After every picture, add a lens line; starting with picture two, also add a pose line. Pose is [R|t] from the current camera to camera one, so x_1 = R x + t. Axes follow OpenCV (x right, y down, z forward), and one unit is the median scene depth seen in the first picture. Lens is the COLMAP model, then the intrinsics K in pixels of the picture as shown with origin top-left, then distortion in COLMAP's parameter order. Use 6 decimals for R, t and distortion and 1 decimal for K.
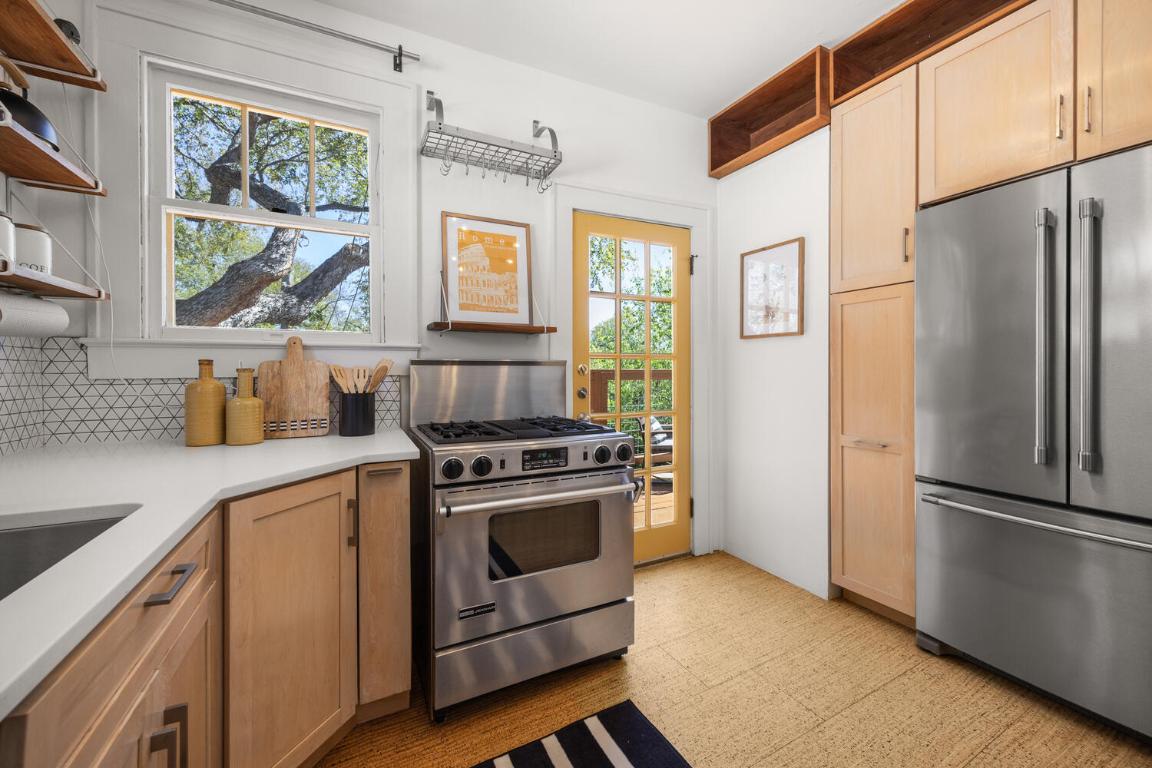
lens RADIAL K [[442.4, 0, 573.4], [0, 442.4, 372.9], [0, 0, 1]] dist [0.000087, 0.000064]
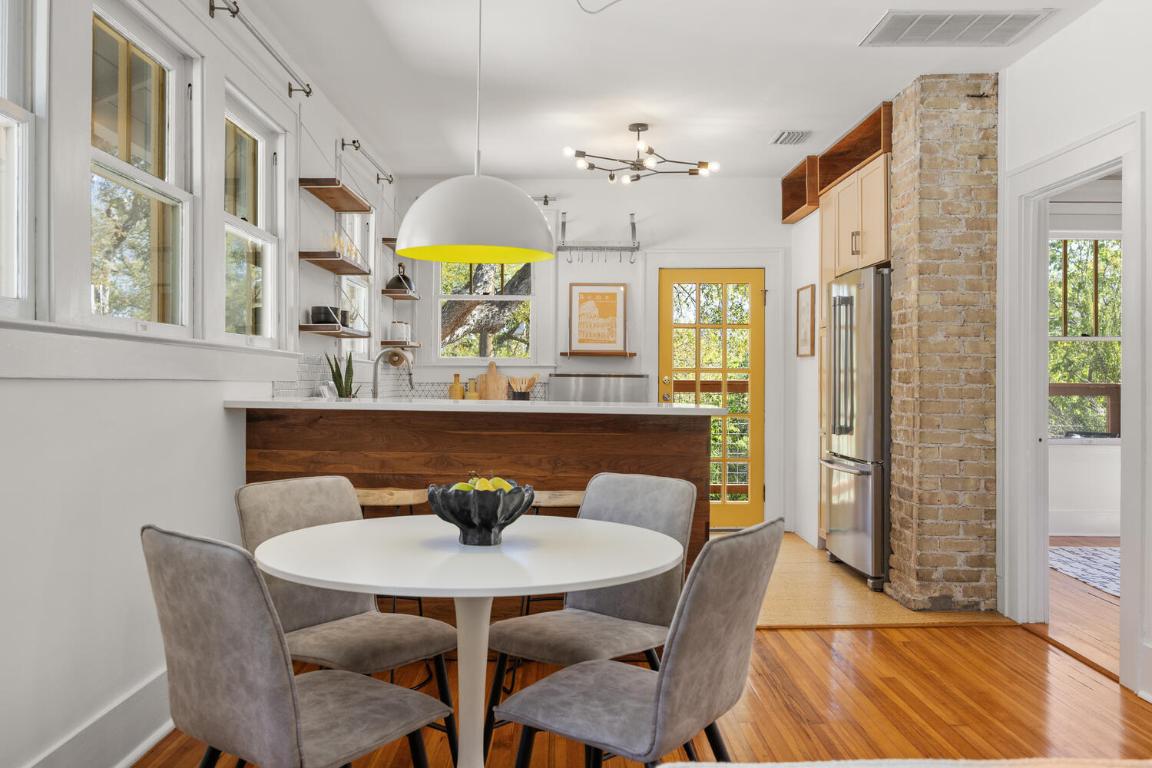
lens RADIAL K [[920.2, 0, 576.5], [0, 920.2, 374.9], [0, 0, 1]] dist [-0.015086, -0.001659]
pose [[0.890344, 0.006963, -0.455235, 1.228309], [-0.013162, 0.999859, -0.010450, 0.009934], [0.455098, 0.015295, 0.890310, -1.938890]]
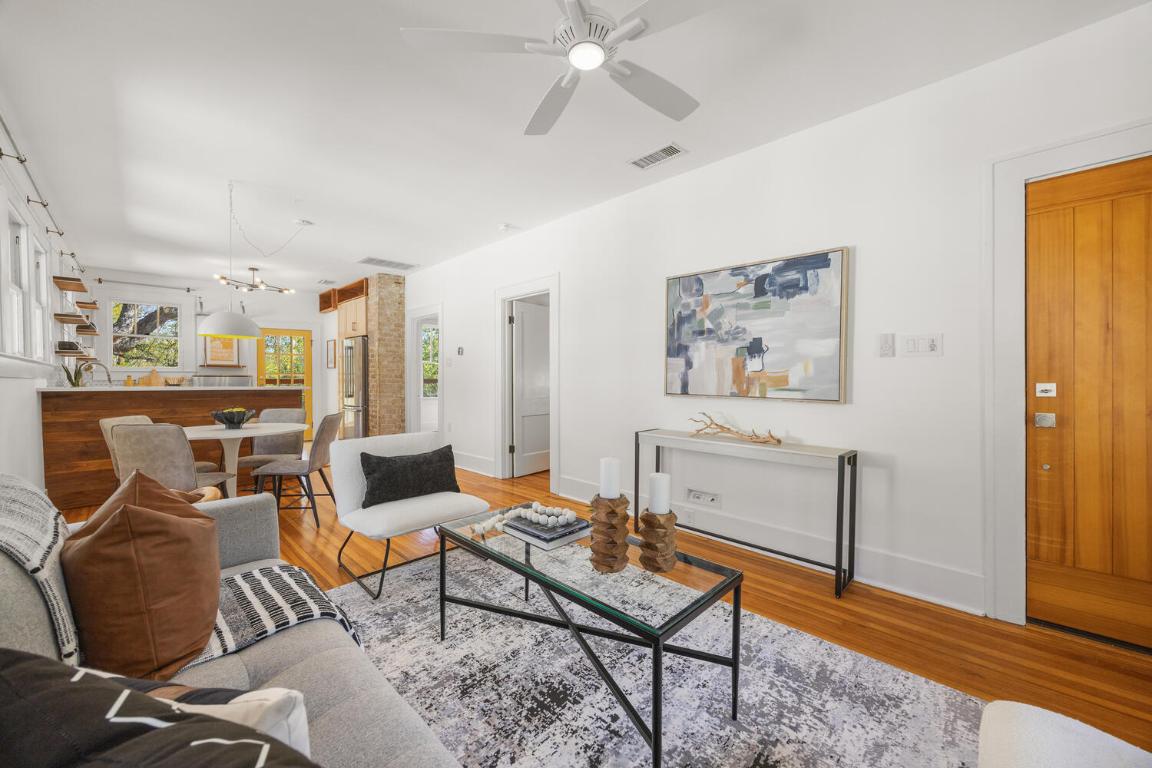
lens RADIAL K [[442.4, 0, 580.8], [0, 442.4, 381.3], [0, 0, 1]] dist [0.000087, 0.000064]
pose [[0.951921, 0.000384, 0.306343, 1.357104], [0.000752, 0.999993, -0.003591, 0.030168], [-0.306342, 0.003648, 0.951914, -2.997496]]
